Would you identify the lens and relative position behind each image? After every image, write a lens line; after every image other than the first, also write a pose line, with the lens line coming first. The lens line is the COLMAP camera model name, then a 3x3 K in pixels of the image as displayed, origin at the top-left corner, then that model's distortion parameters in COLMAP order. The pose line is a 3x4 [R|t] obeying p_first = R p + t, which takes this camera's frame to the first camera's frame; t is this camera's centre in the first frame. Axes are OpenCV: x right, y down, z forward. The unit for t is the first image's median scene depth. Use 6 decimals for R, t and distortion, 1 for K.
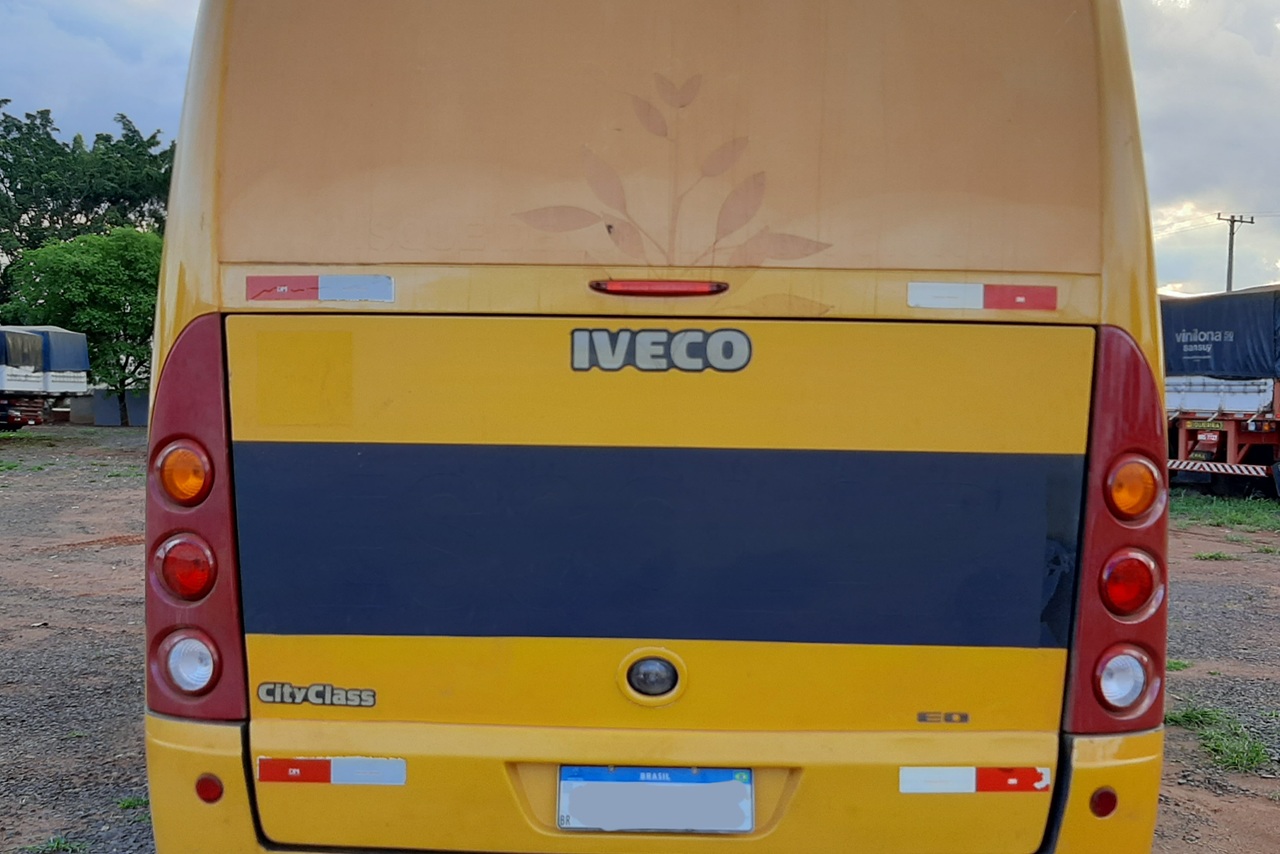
lens RADIAL K [[1330.6, 0, 610.2], [0, 1330.6, 429.2], [0, 0, 1]] dist [0.112628, -0.268248]
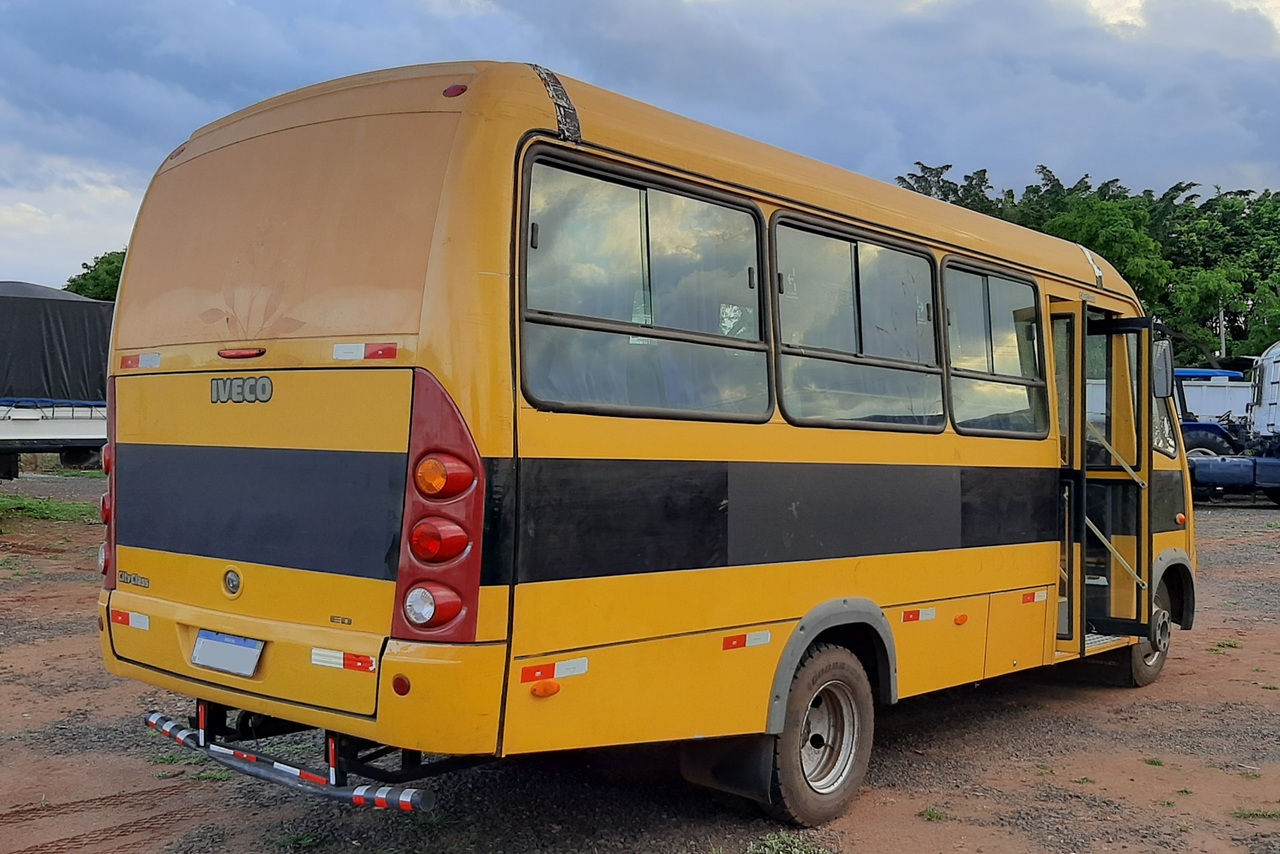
lens RADIAL K [[1330.6, 0, 610.2], [0, 1330.6, 429.2], [0, 0, 1]] dist [0.112628, -0.268248]
pose [[0.754135, -0.003197, -0.656711, 1.510795], [-0.016841, 0.999565, -0.024205, 0.024073], [0.656503, 0.029313, 0.753754, 0.021986]]
